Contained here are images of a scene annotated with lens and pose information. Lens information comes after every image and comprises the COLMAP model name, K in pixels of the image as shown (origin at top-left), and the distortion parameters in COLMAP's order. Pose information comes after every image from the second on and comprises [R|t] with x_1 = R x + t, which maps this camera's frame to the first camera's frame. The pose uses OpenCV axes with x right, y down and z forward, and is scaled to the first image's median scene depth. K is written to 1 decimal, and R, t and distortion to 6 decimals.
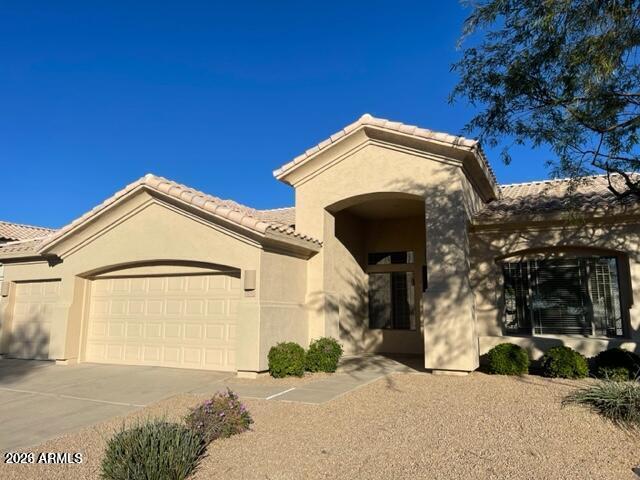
lens RADIAL K [[478.1, 0, 315.3], [0, 478.1, 236.9], [0, 0, 1]] dist [0.008822, -0.020247]
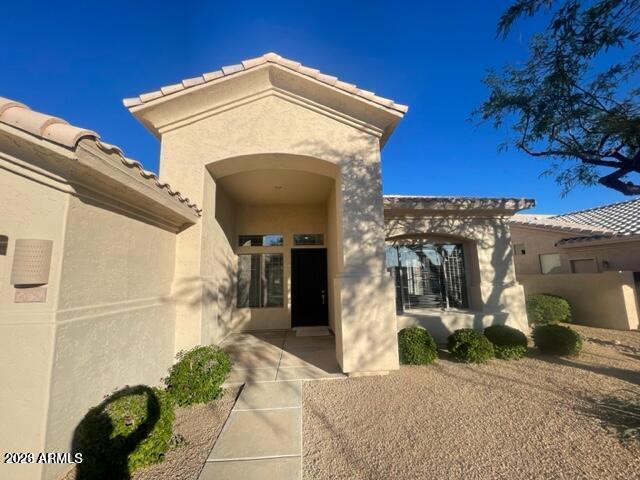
lens RADIAL K [[257.8, 0, 322.9], [0, 257.8, 242.5], [0, 0, 1]] dist [-0.005404, 0.001143]
pose [[0.855852, 0.041018, 0.515593, -0.029942], [-0.052761, 0.998574, 0.008139, 0.052465], [-0.514524, -0.034169, 0.856795, 0.618462]]
